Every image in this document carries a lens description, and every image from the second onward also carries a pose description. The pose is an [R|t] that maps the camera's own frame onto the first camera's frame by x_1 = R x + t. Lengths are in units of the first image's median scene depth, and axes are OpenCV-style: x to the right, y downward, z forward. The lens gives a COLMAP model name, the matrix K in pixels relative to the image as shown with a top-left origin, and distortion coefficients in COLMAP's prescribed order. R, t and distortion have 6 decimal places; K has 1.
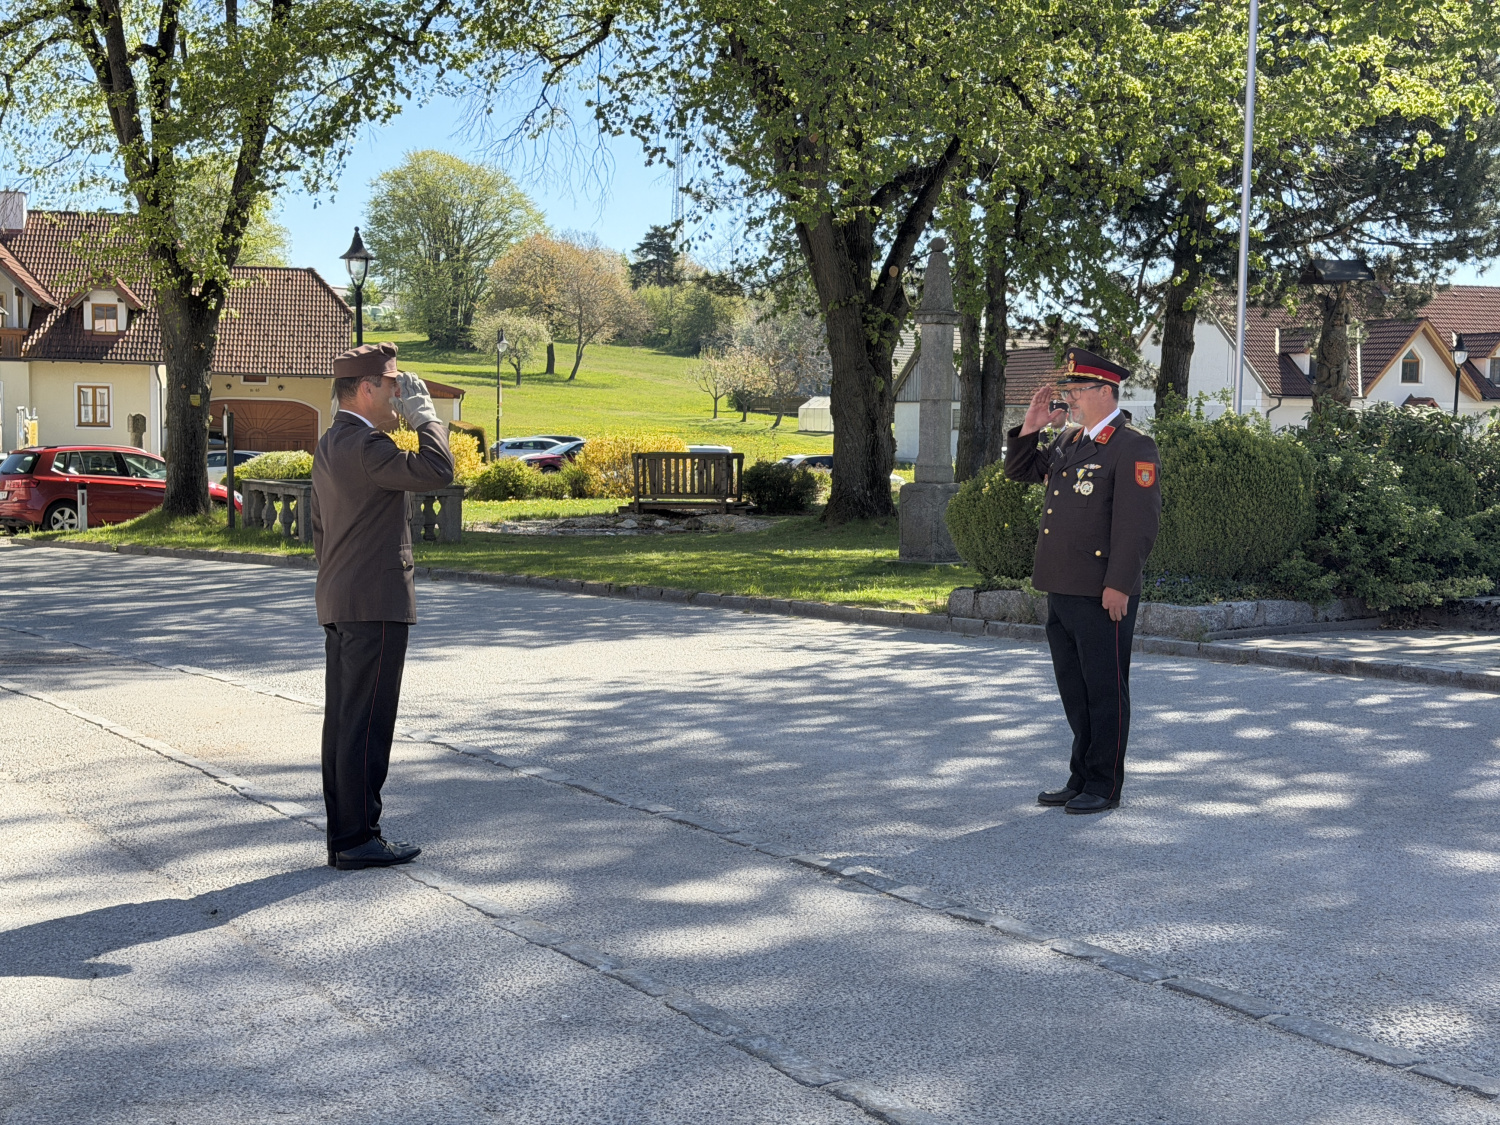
lens RADIAL K [[2130.5, 0, 754.3], [0, 2130.5, 564.9], [0, 0, 1]] dist [0.172669, -0.031735]
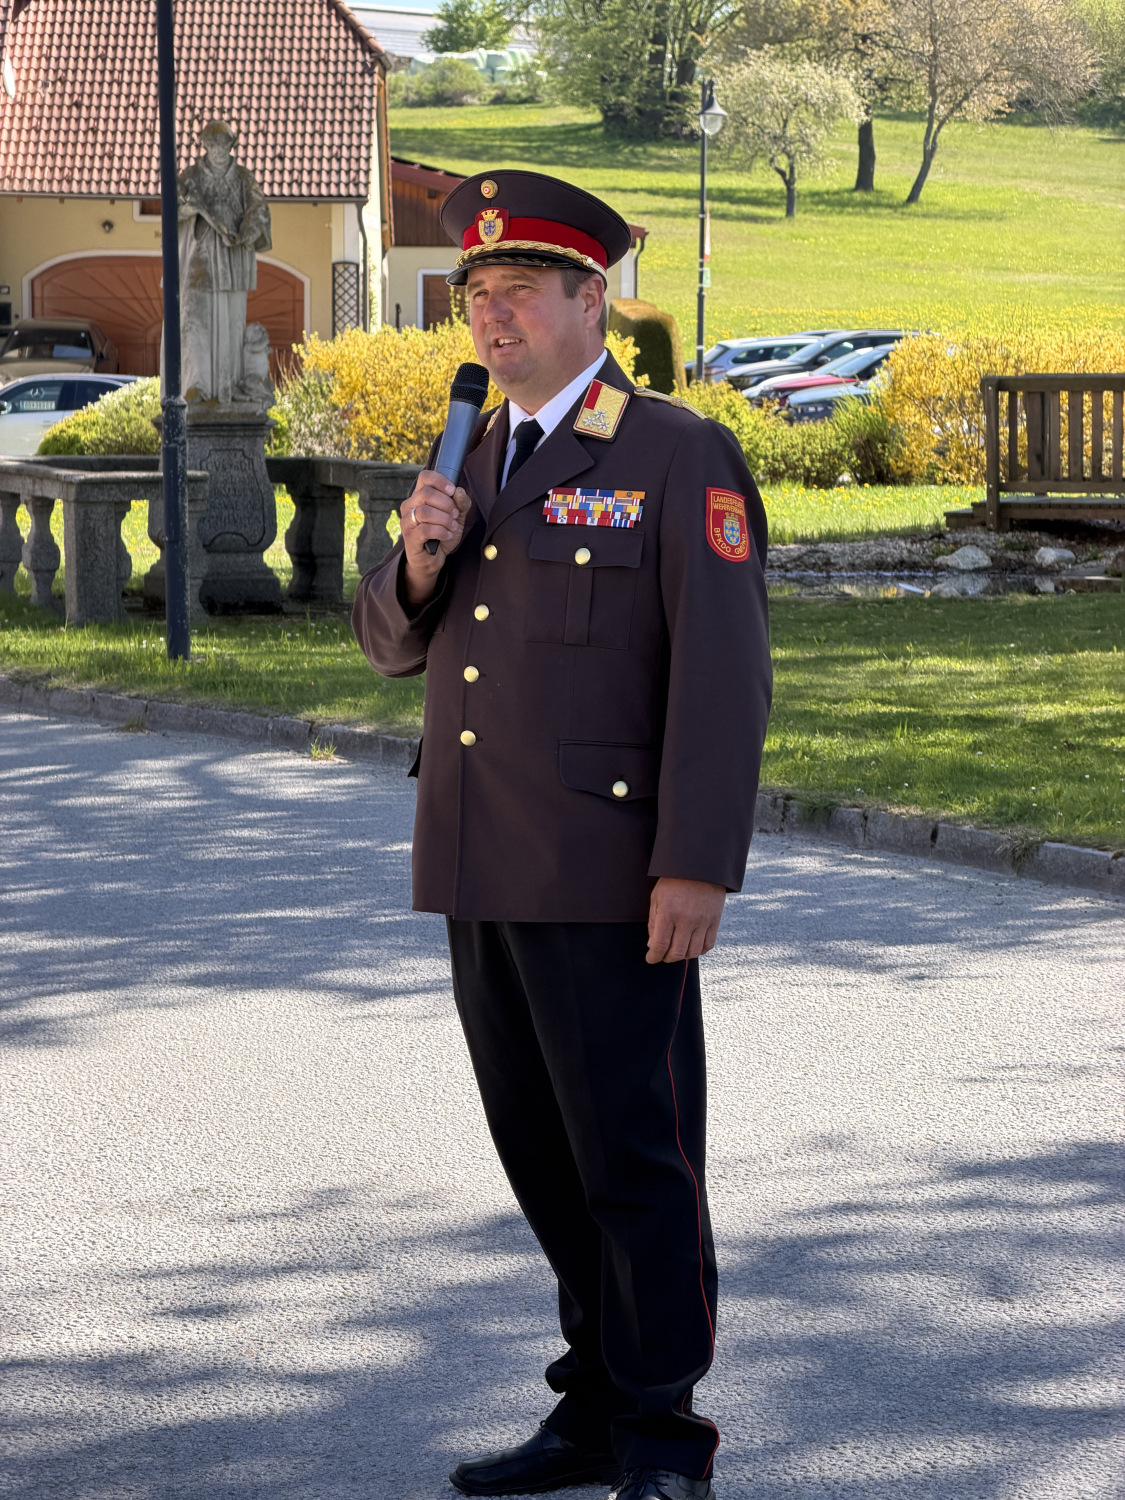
lens RADIAL K [[4342.6, 0, 562.5], [0, 4342.6, 750.0], [0, 0, 1]] dist [0.072887, -0.090094]
pose [[0.984058, 0.010355, -0.177547, 0.005972], [-0.003904, 0.999321, 0.036645, -0.008142], [0.177806, -0.035368, 0.983430, 0.125907]]
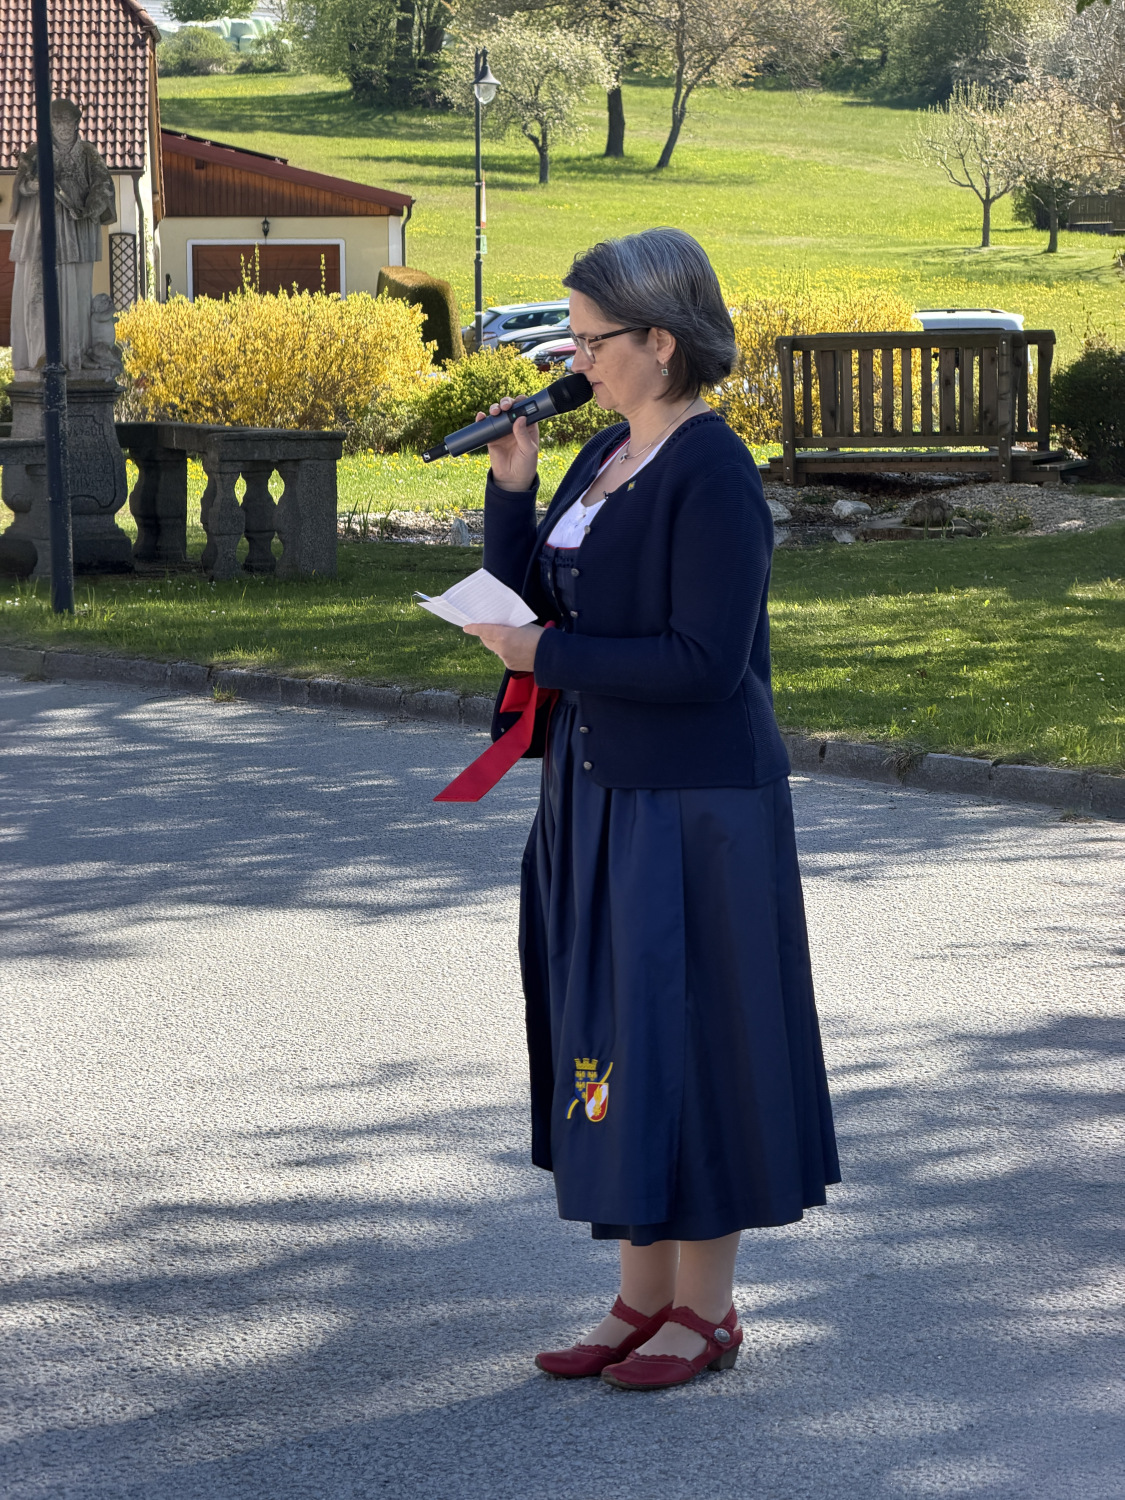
lens RADIAL K [[4393.5, 0, 562.5], [0, 4393.5, 750.0], [0, 0, 1]] dist [0.163143, -0.294233]
pose [[0.993259, -0.008679, -0.115588, -0.000980], [0.013725, 0.998984, 0.042928, -0.006497], [0.115098, -0.044225, 0.992369, 0.100288]]
